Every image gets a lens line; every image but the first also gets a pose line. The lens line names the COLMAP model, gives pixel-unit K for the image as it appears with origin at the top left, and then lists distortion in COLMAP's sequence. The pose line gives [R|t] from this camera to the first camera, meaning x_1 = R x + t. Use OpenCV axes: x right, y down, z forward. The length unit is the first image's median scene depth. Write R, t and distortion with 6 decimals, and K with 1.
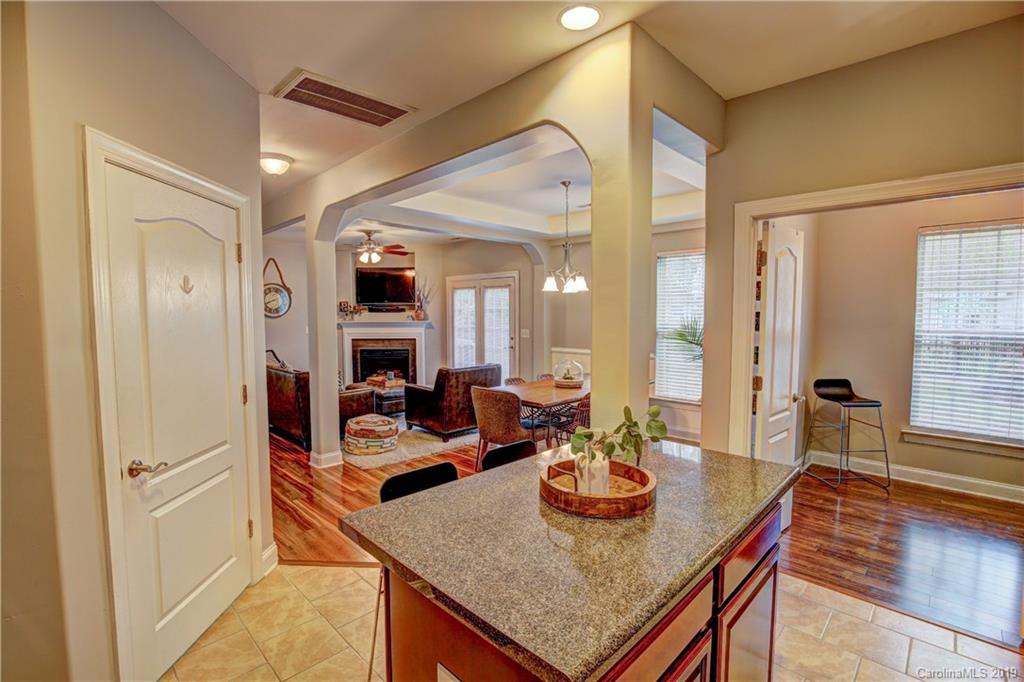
lens RADIAL K [[477.4, 0, 512.0], [0, 477.4, 341.0], [0, 0, 1]] dist [0.000439, 0.000168]
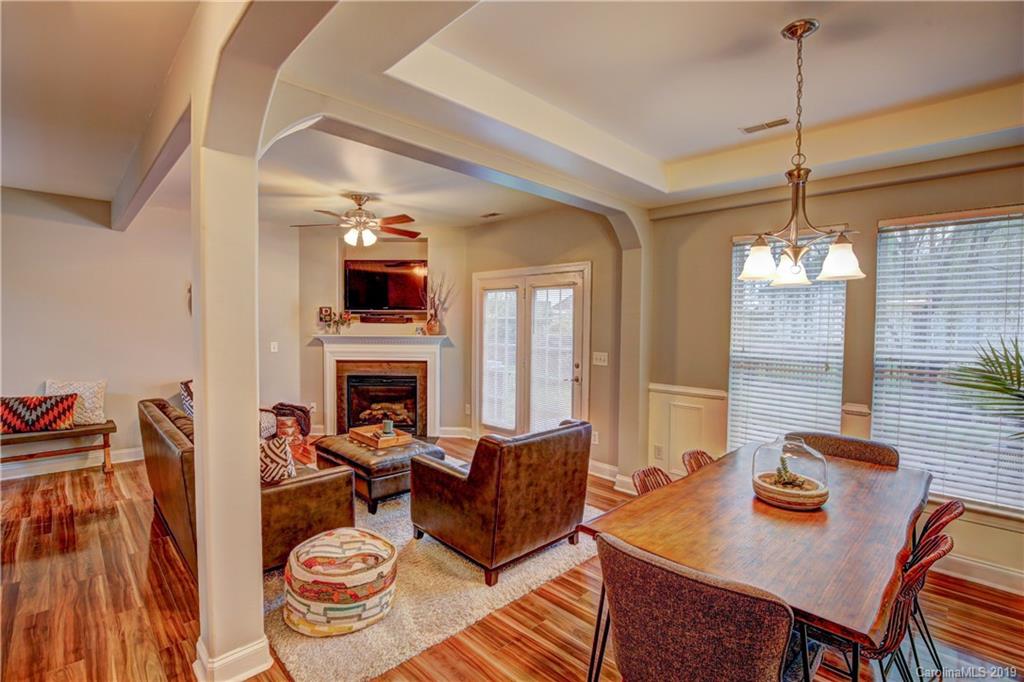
lens RADIAL K [[478.6, 0, 512.0], [0, 478.6, 341.0], [0, 0, 1]] dist [-0.034564, -0.000164]
pose [[0.999849, 0.013351, -0.011083, -0.080585], [-0.013617, 0.999613, -0.024276, -0.021873], [0.010755, 0.024423, 0.999644, 0.347479]]
